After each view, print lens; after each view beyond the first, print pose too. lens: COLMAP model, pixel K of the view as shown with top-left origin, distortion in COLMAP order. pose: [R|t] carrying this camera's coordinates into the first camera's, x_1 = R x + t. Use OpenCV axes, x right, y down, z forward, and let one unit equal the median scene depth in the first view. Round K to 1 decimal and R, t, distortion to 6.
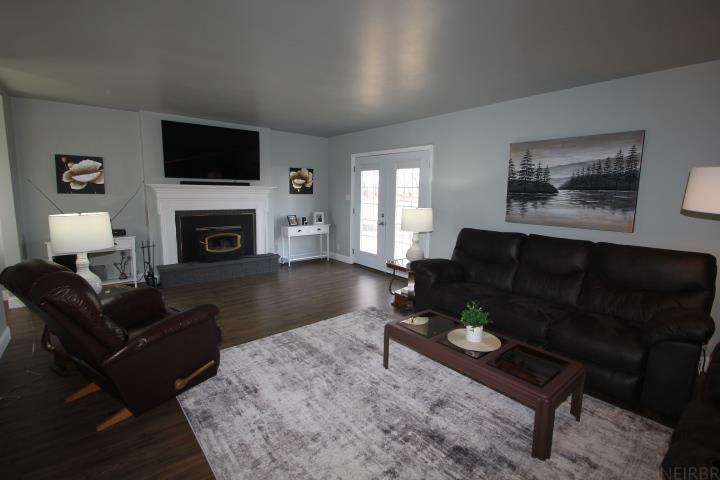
lens RADIAL K [[336.7, 0, 361.2], [0, 336.7, 235.5], [0, 0, 1]] dist [0.003789, -0.010842]
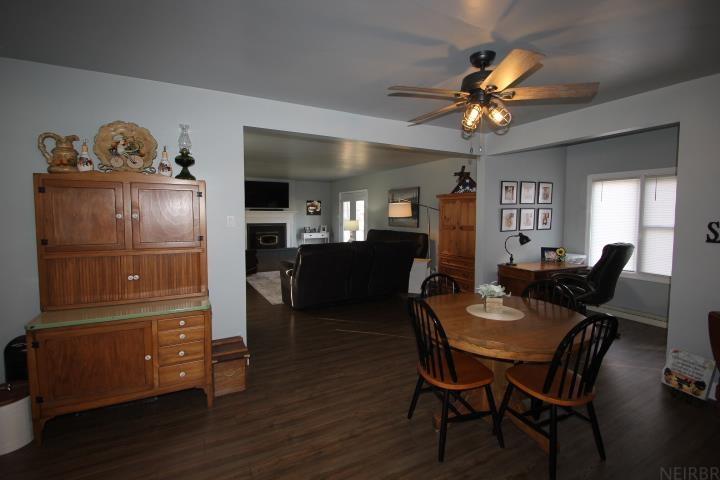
lens RADIAL K [[336.7, 0, 359.6], [0, 336.7, 236.1], [0, 0, 1]] dist [0.003789, -0.010842]
pose [[0.981949, -0.000581, -0.189145, 0.656368], [-0.012251, 0.997700, -0.066662, 0.168209], [0.188749, 0.067776, 0.979684, -1.127257]]
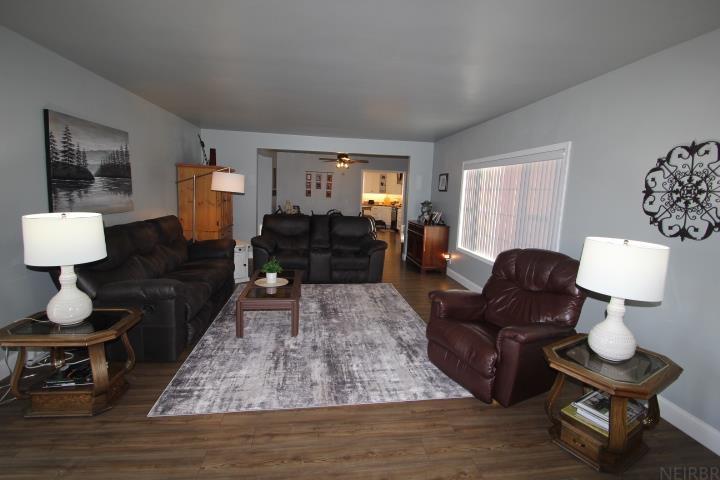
lens RADIAL K [[336.7, 0, 359.8], [0, 336.7, 235.4], [0, 0, 1]] dist [0.003789, -0.010842]
pose [[-0.859709, -0.121447, 0.496137, -0.484599], [0.009212, 0.967478, 0.252788, -0.185169], [-0.510702, 0.221895, -0.830630, 1.283494]]
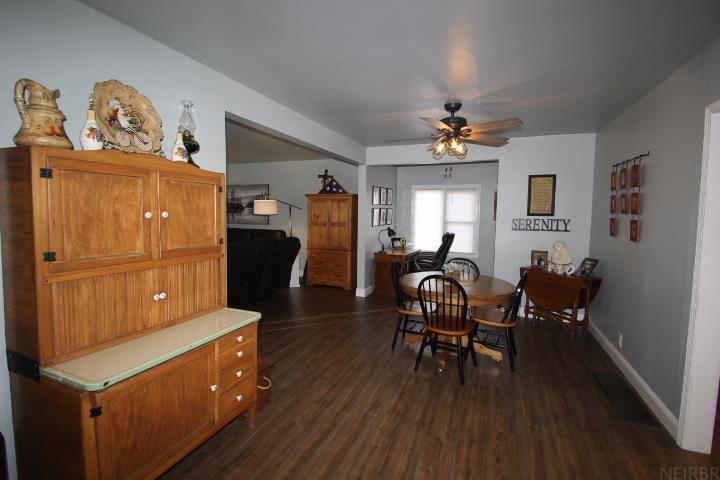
lens RADIAL K [[336.7, 0, 360.7], [0, 336.7, 235.1], [0, 0, 1]] dist [0.003789, -0.010842]
pose [[0.873147, -0.036341, 0.486101, 0.150079], [0.063282, 0.997229, -0.039115, 0.159264], [-0.483332, 0.064915, 0.873027, -1.142688]]
